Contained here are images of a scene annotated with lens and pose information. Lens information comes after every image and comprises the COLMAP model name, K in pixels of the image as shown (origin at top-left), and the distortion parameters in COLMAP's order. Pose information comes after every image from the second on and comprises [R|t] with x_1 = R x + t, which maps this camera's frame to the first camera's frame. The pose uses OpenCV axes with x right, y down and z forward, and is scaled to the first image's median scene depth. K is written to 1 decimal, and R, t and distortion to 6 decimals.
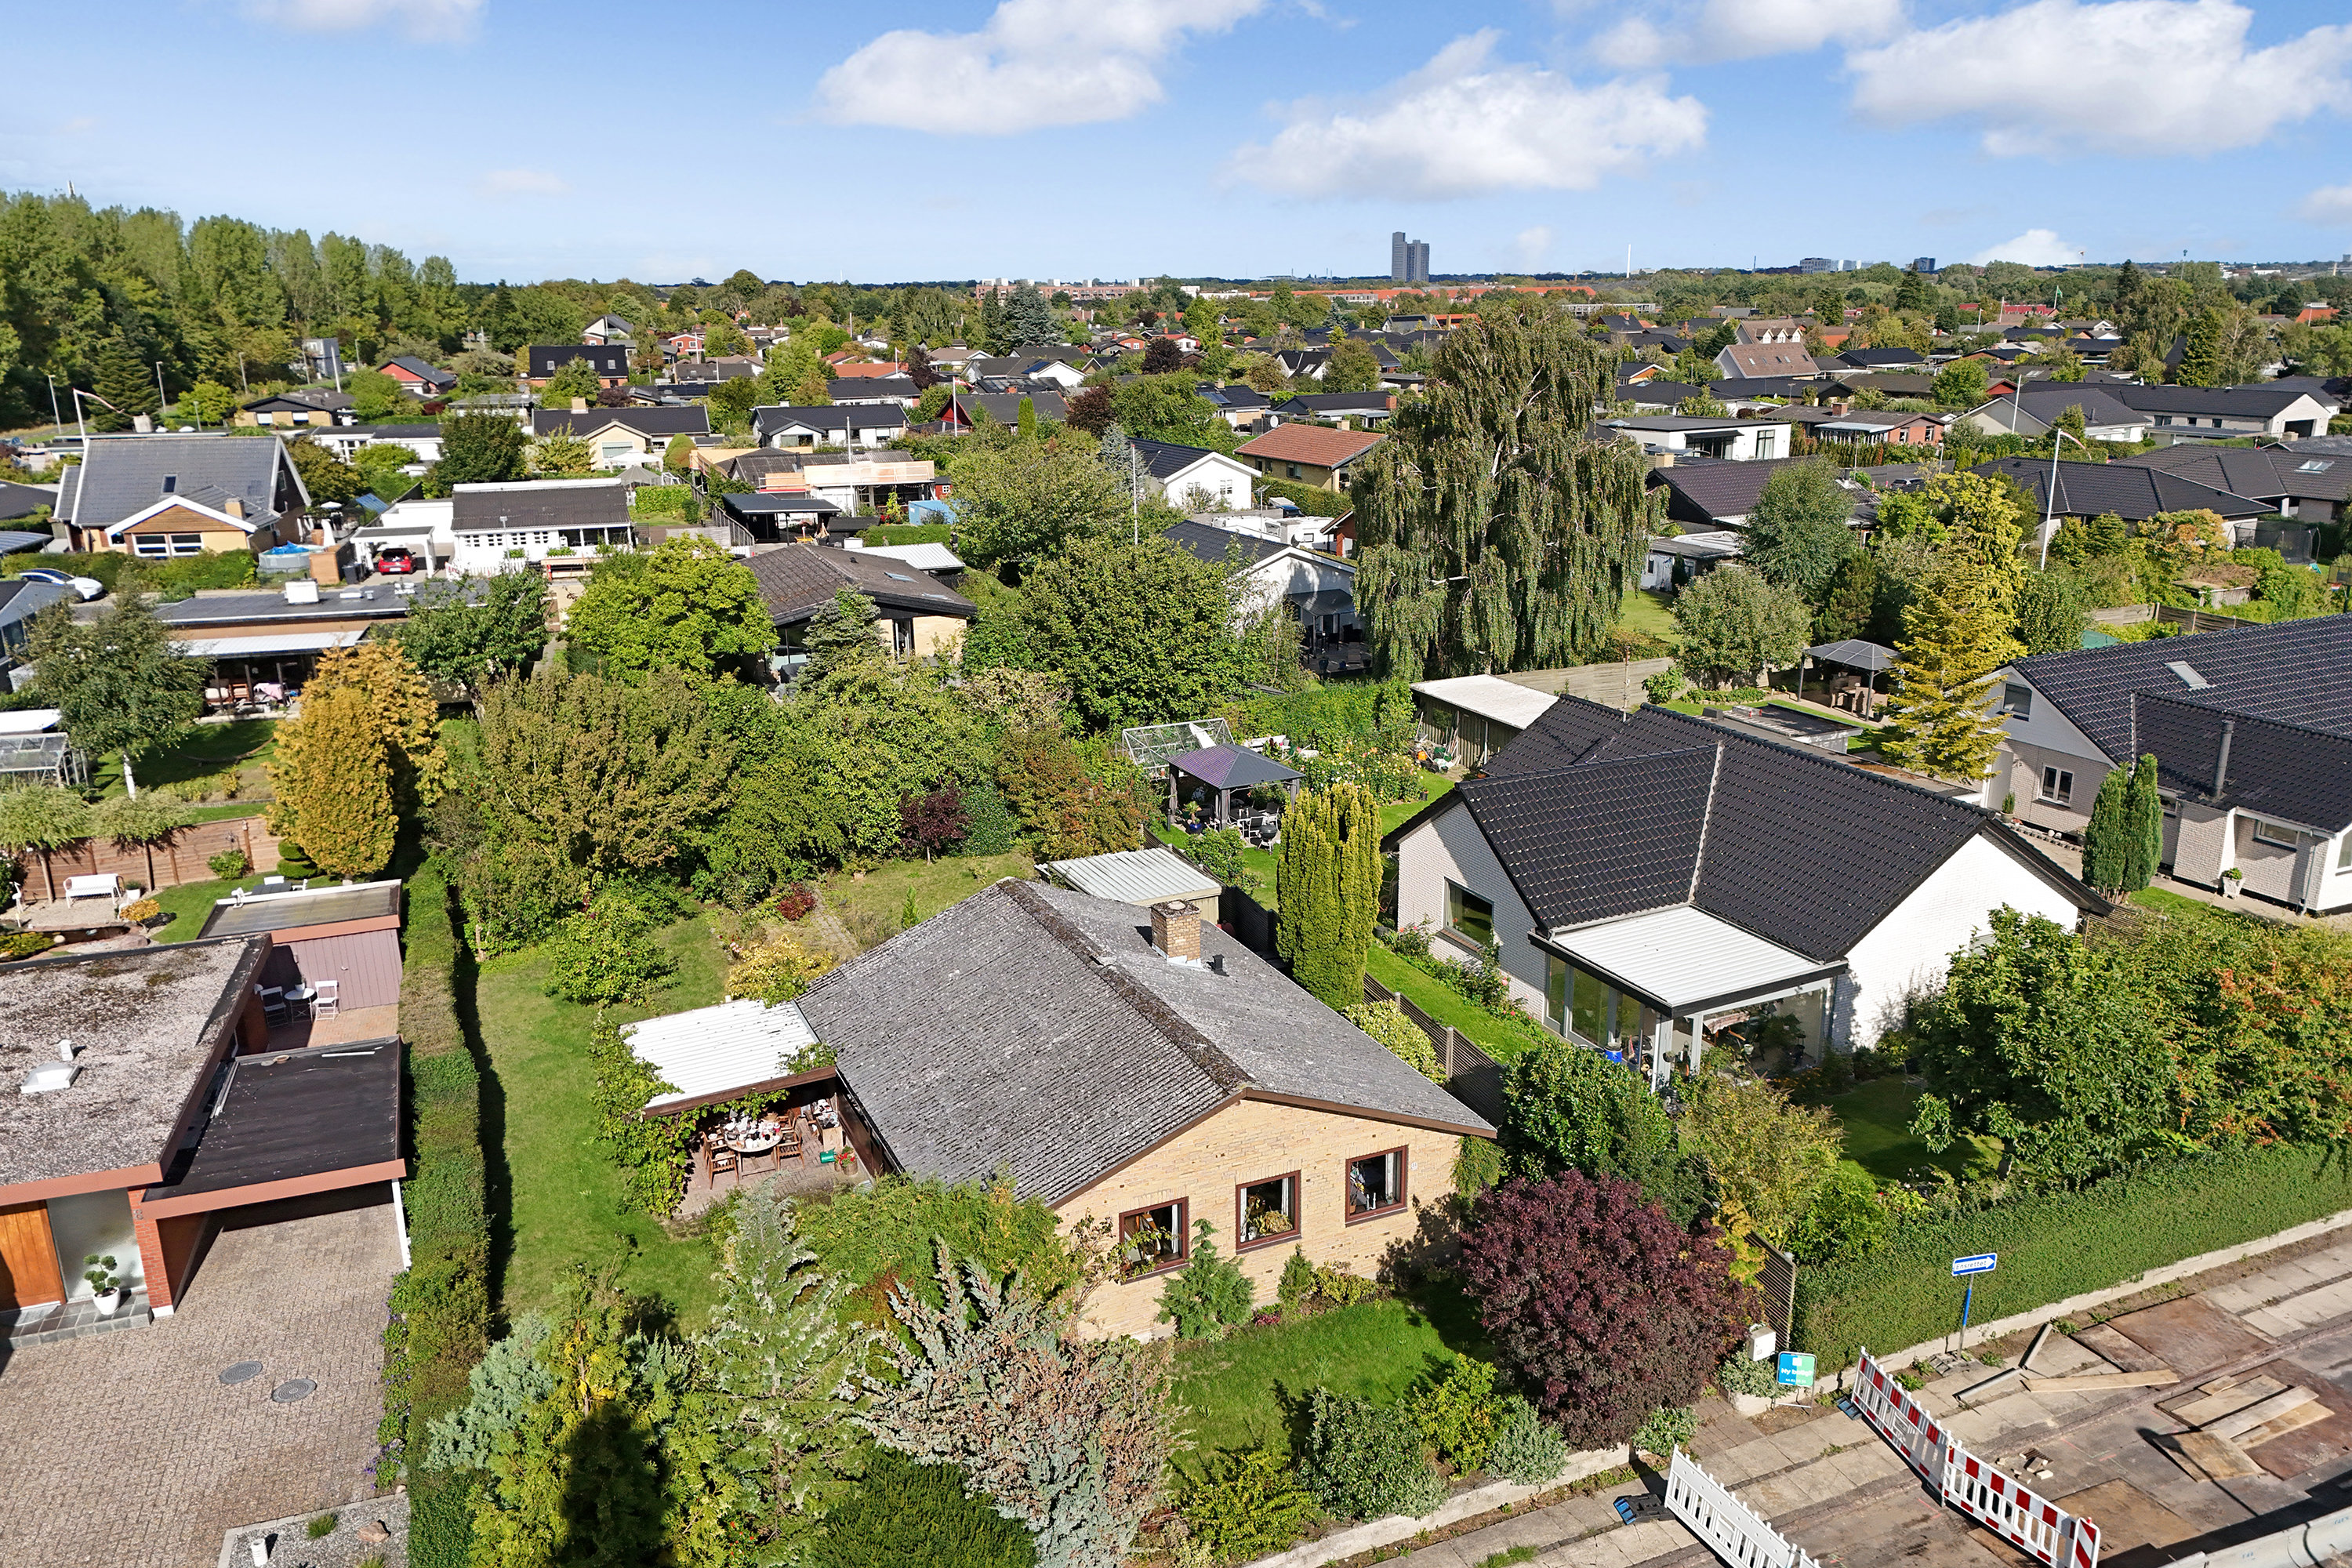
lens RADIAL K [[1724.9, 0, 1172.3], [0, 1724.9, 780.2], [0, 0, 1]] dist [0.060907, -0.045631]
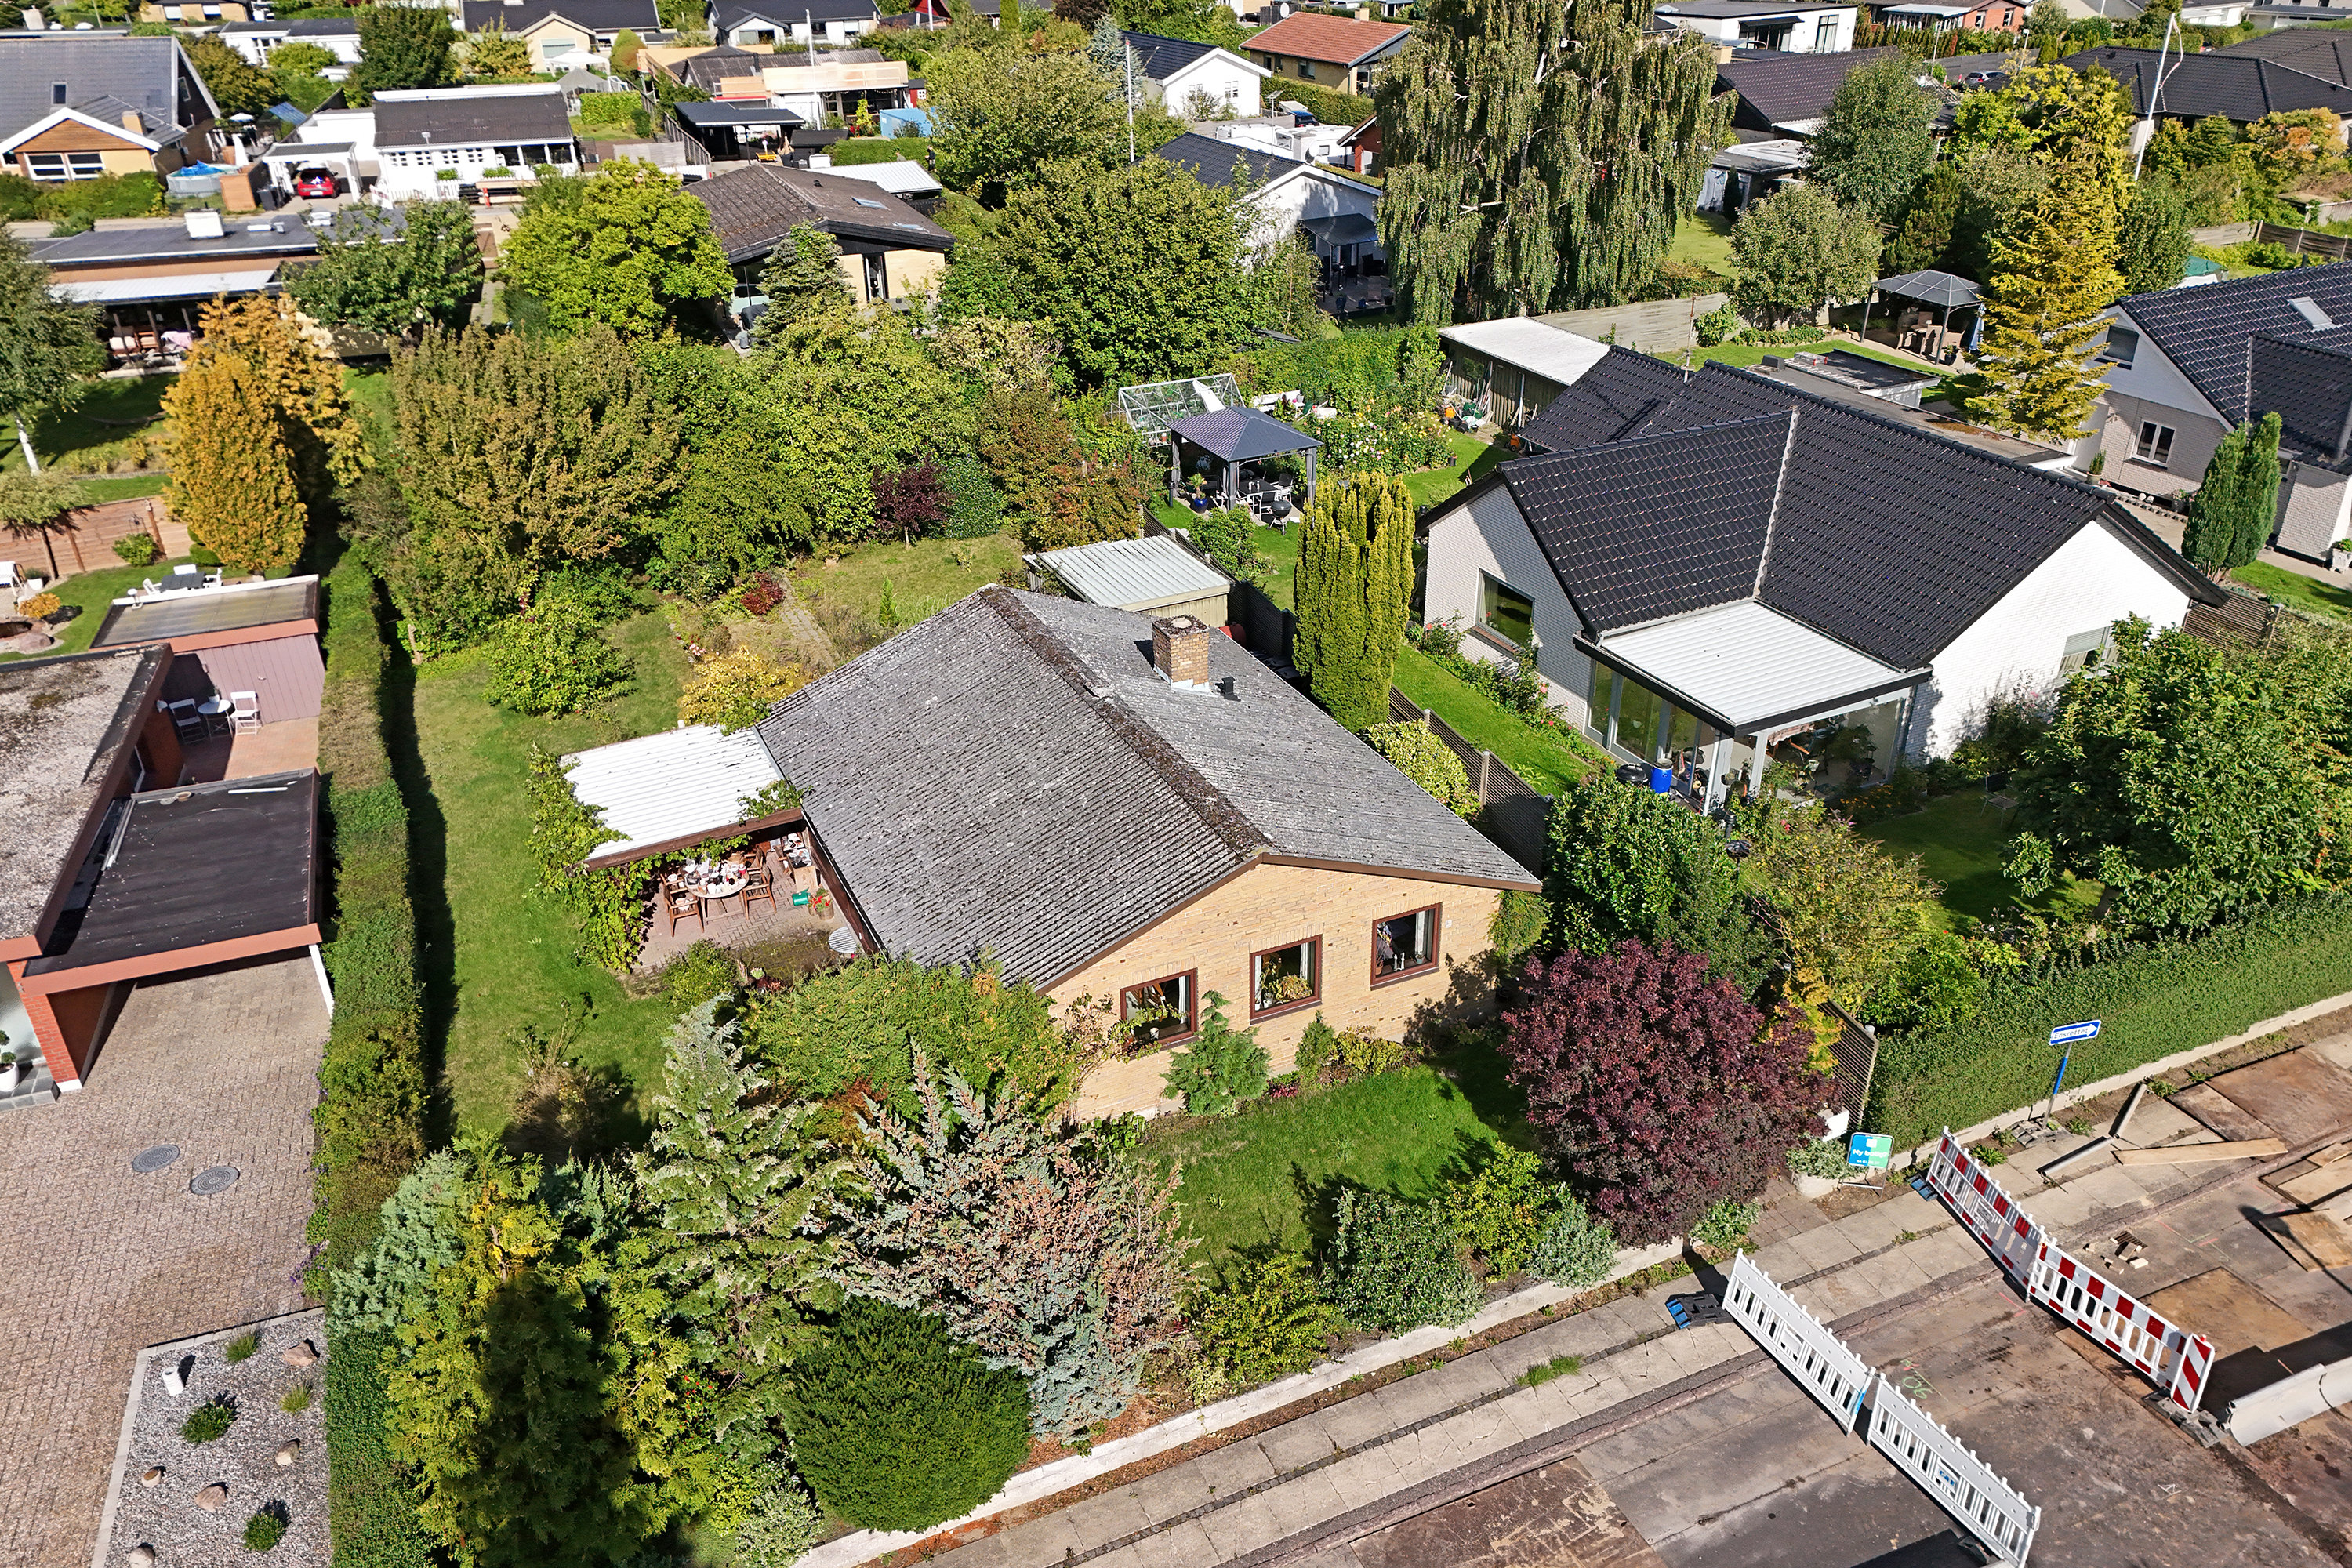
lens RADIAL K [[1724.9, 0, 1172.3], [0, 1724.9, 780.2], [0, 0, 1]] dist [0.060907, -0.045631]
pose [[0.999978, -0.006382, -0.001798, -0.000948], [0.006617, 0.977369, 0.211439, -0.030608], [0.000408, -0.211446, 0.977390, 0.110059]]
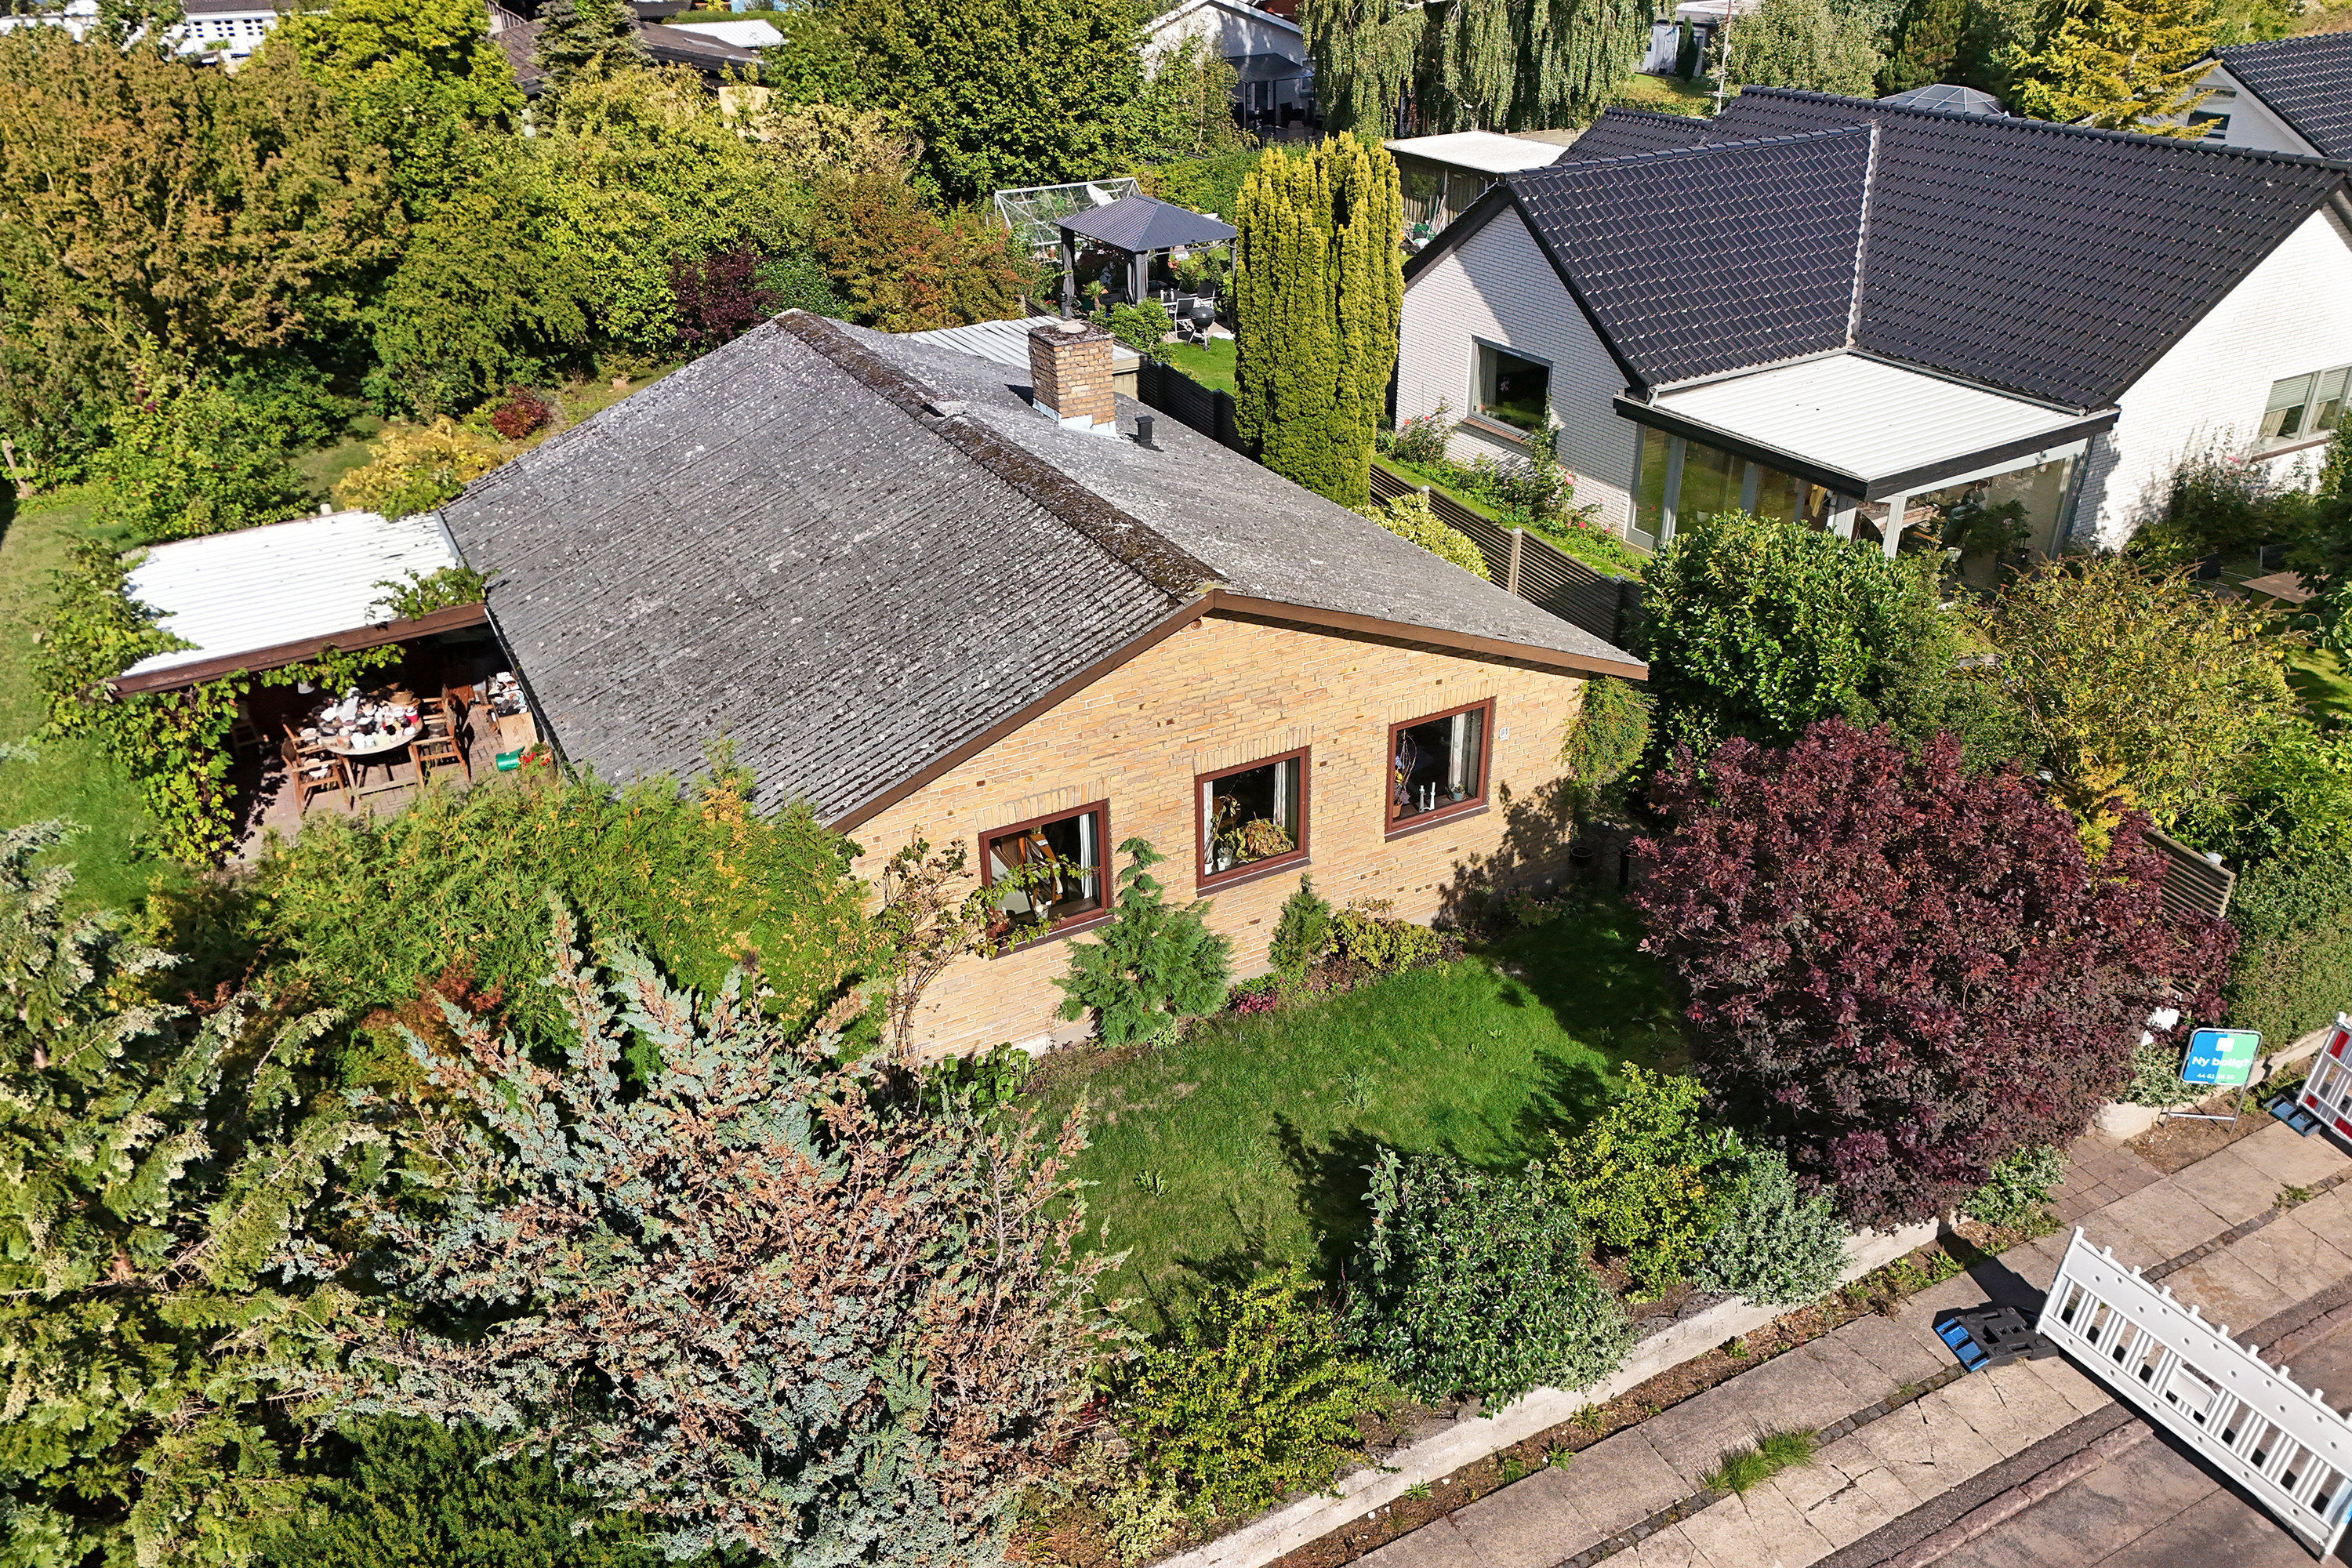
lens RADIAL K [[1724.9, 0, 1172.3], [0, 1724.9, 780.2], [0, 0, 1]] dist [0.060907, -0.045631]
pose [[0.998223, -0.035342, 0.047983, 0.002703], [0.024324, 0.976676, 0.213337, 0.088269], [-0.054403, -0.211791, 0.975800, 0.347773]]
